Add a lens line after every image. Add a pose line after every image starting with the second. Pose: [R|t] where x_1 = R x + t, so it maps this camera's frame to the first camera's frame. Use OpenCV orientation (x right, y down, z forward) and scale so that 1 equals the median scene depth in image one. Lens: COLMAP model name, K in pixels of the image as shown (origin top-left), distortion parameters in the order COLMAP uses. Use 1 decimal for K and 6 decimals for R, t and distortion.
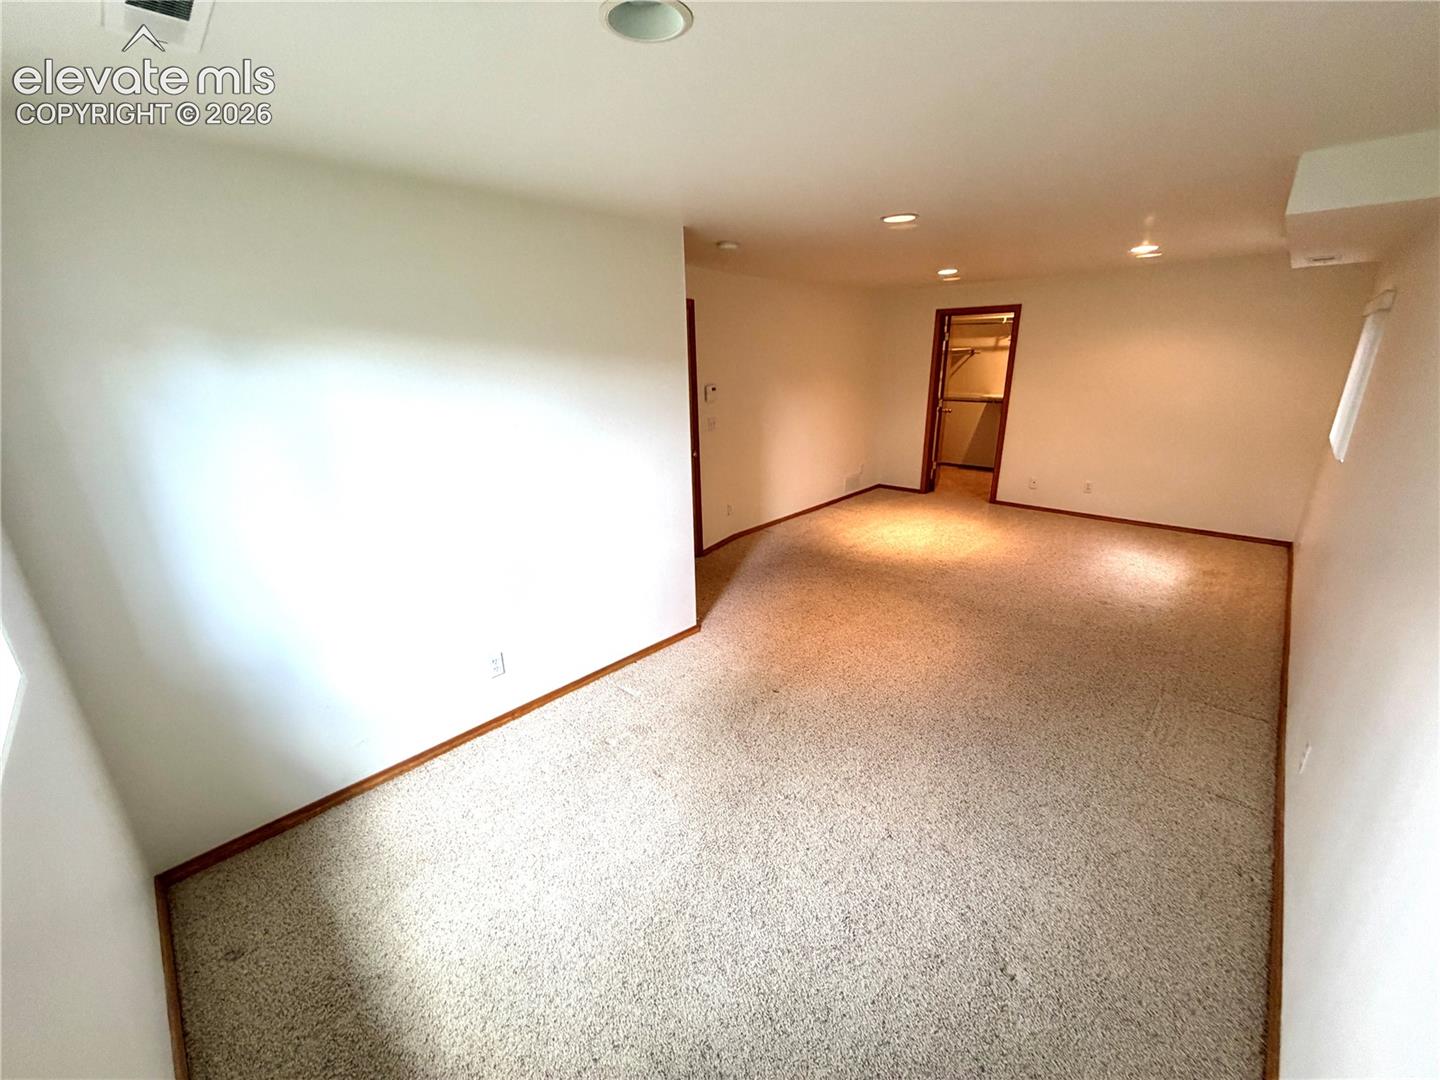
lens RADIAL K [[573.7, 0, 719.2], [0, 573.7, 537.0], [0, 0, 1]] dist [-0.001727, -0.000188]
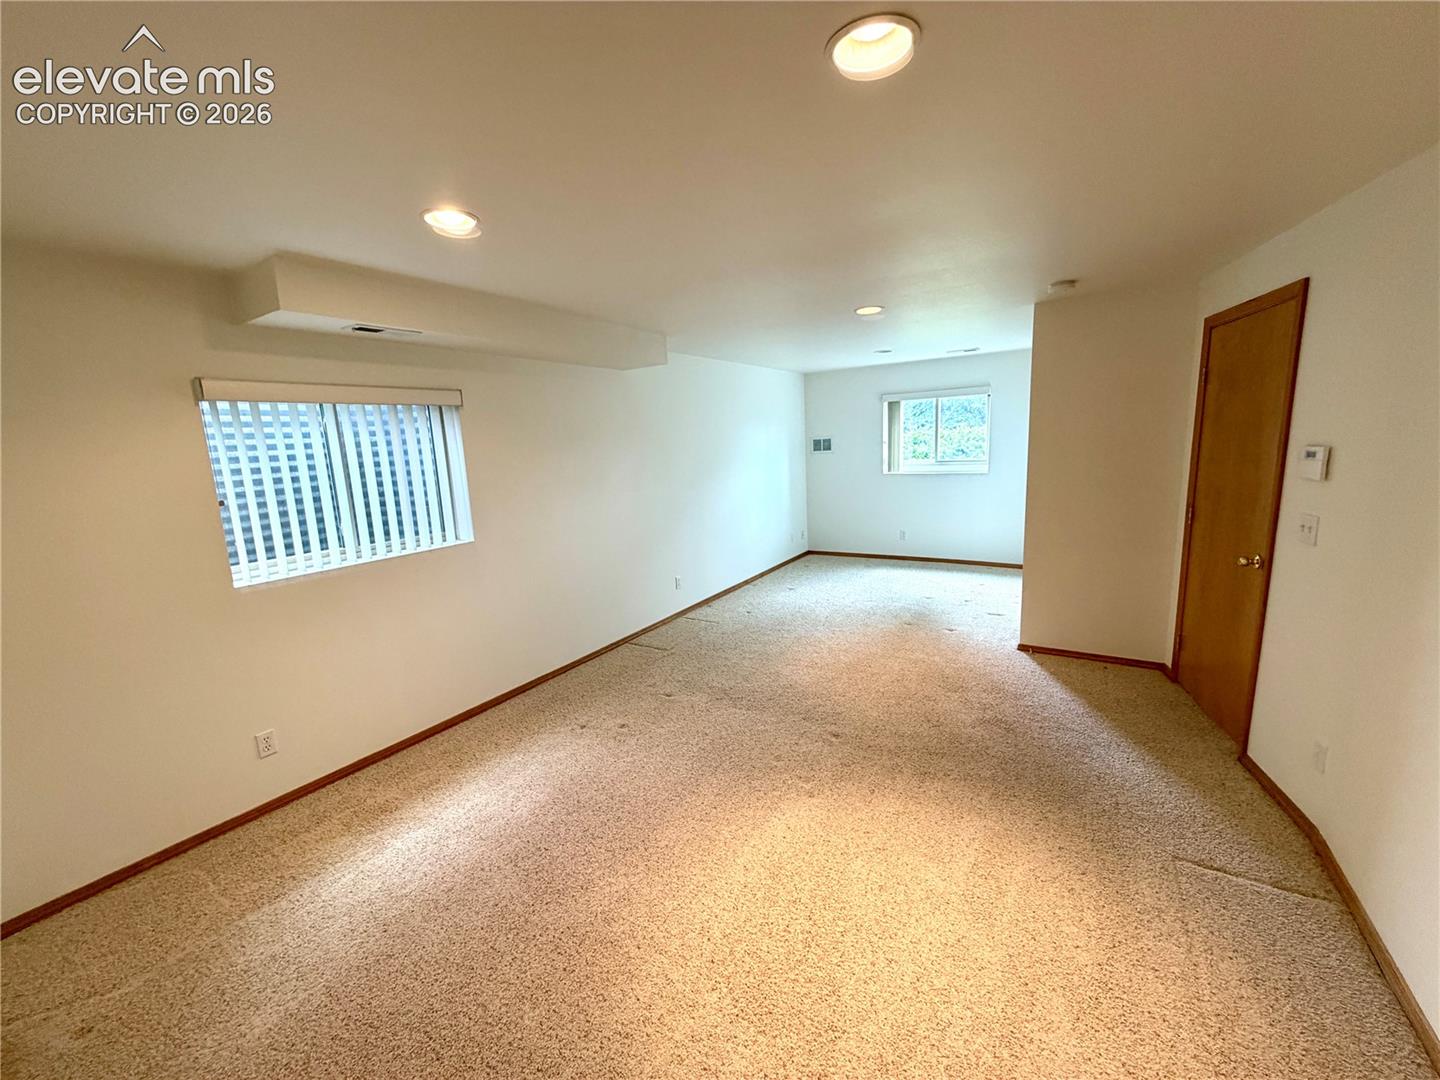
lens RADIAL K [[573.7, 0, 719.2], [0, 573.7, 537.0], [0, 0, 1]] dist [-0.001727, -0.000188]
pose [[-0.977337, 0.099499, -0.186849, 0.533997], [0.002041, 0.887041, 0.461685, -0.407795], [0.211680, 0.450841, -0.867141, 1.304251]]
